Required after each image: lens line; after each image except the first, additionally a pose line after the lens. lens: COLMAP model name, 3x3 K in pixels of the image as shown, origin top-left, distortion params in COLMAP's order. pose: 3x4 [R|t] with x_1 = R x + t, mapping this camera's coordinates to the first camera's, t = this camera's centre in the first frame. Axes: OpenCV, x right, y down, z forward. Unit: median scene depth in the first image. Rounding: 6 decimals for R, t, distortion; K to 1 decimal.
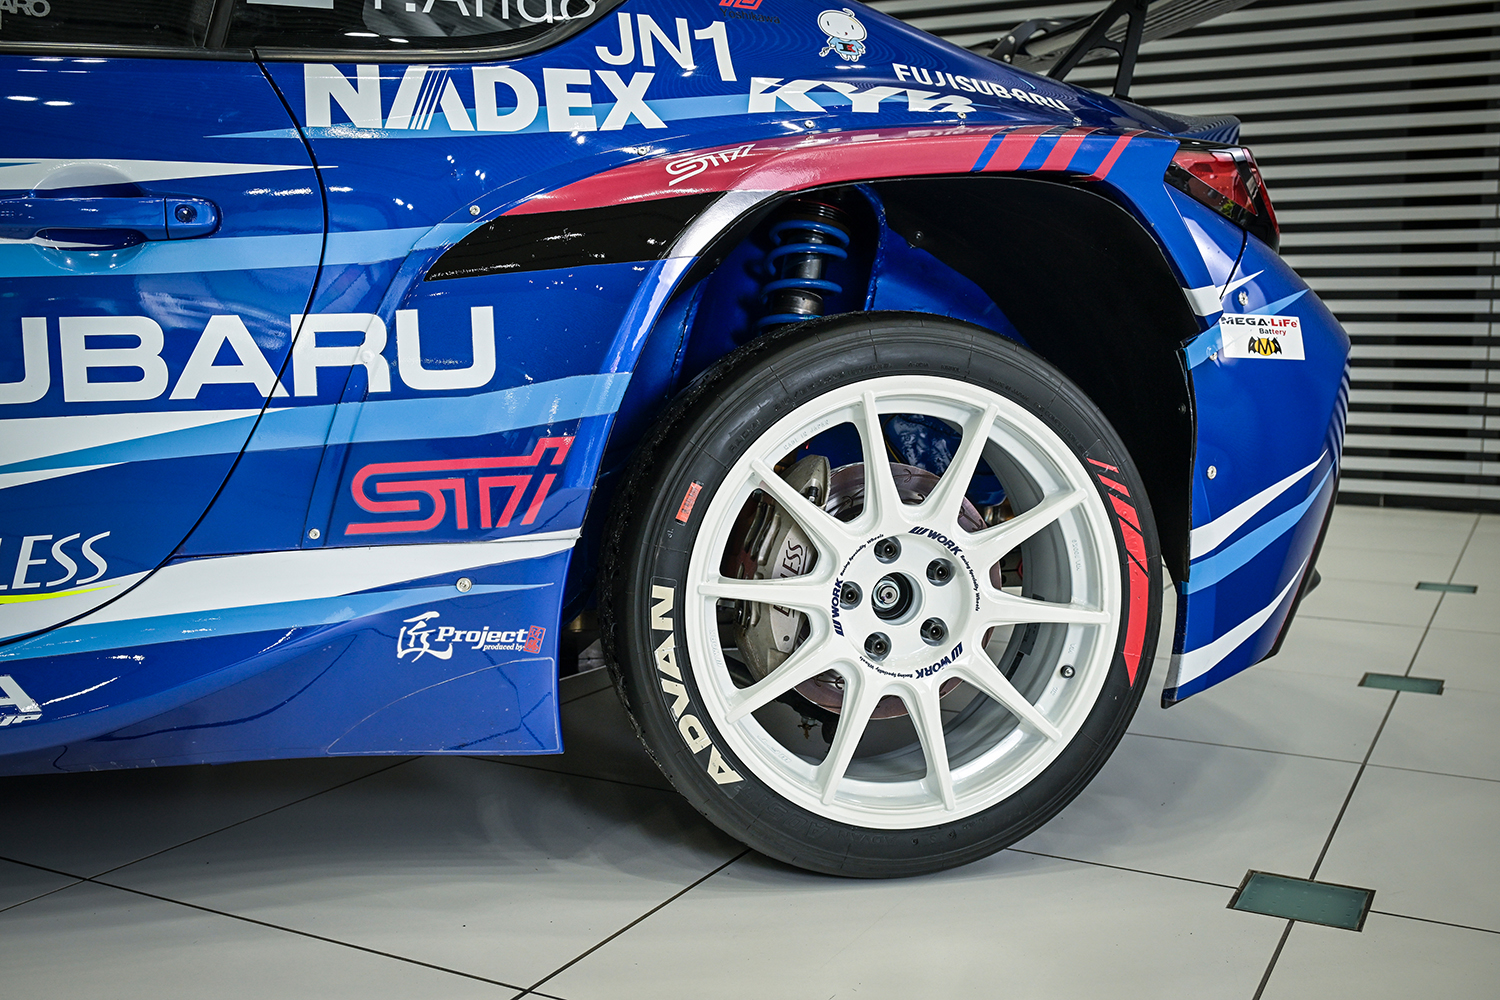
lens RADIAL K [[1537.0, 0, 751.7], [0, 1537.0, 492.2], [0, 0, 1]] dist [-0.007228, 0.000000]
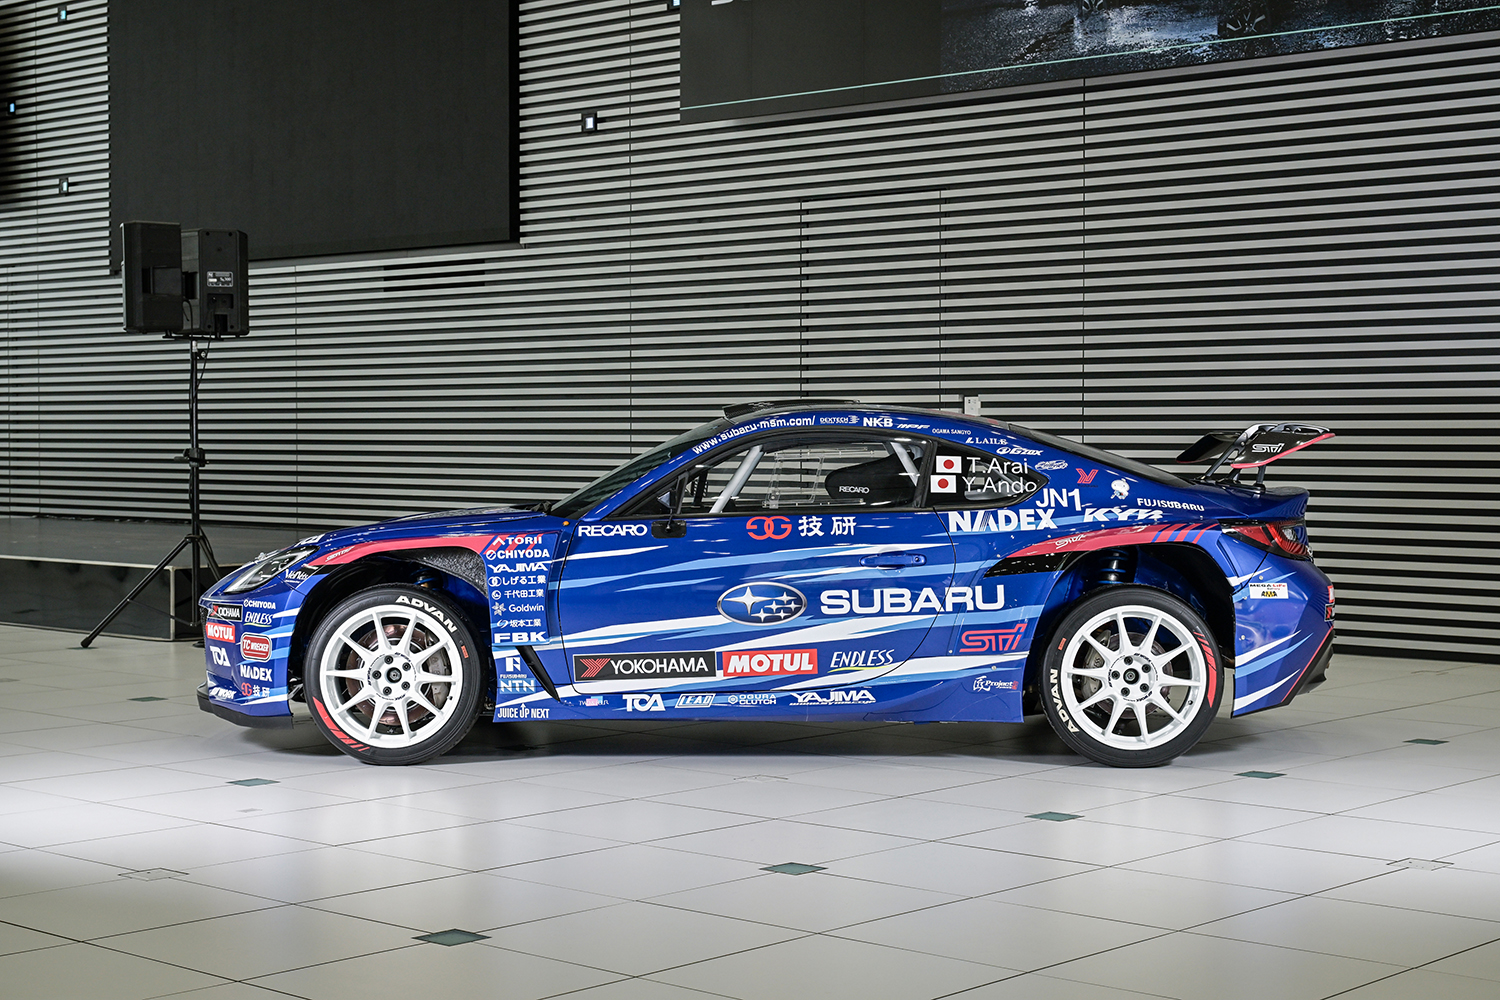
lens RADIAL K [[2451.9, 0, 751.1], [0, 2451.9, 502.7], [0, 0, 1]] dist [-0.006895, 0.000000]
pose [[0.965657, -0.003564, -0.259797, 0.658903], [-0.017397, 0.996775, -0.078340, 0.123782], [0.259238, 0.080169, 0.962480, -4.109877]]
